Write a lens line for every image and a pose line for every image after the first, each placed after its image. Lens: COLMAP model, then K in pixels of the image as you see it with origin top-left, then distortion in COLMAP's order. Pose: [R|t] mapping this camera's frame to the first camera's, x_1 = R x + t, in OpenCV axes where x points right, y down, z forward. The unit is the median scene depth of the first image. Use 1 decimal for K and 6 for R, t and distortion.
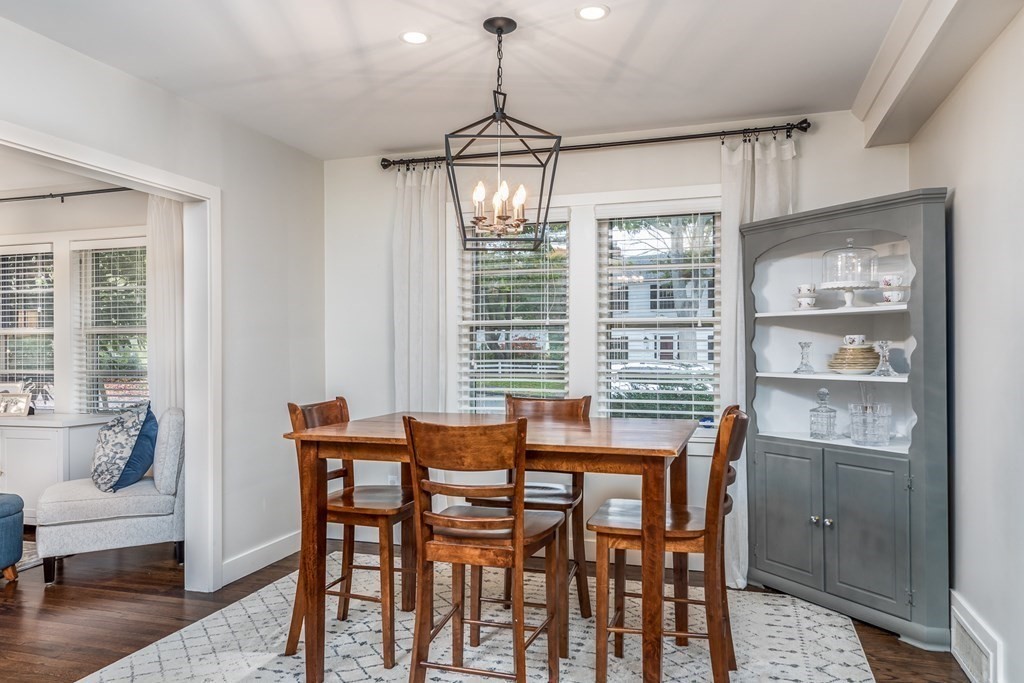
lens RADIAL K [[695.7, 0, 515.3], [0, 695.7, 347.7], [0, 0, 1]] dist [-0.004166, -0.000504]
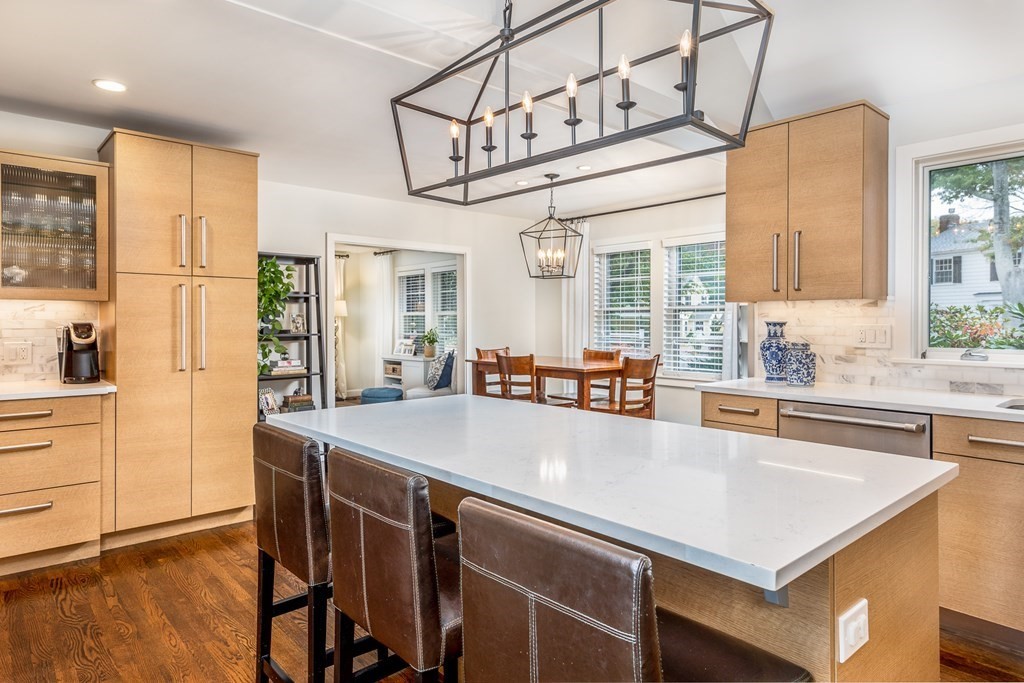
lens RADIAL K [[599.0, 0, 506.9], [0, 599.0, 331.7], [0, 0, 1]] dist [0.009459, 0.000225]
pose [[0.857287, 0.009747, -0.514747, 0.533309], [0.001062, 0.999785, 0.020699, -0.010936], [0.514838, -0.018291, 0.857092, -0.440894]]
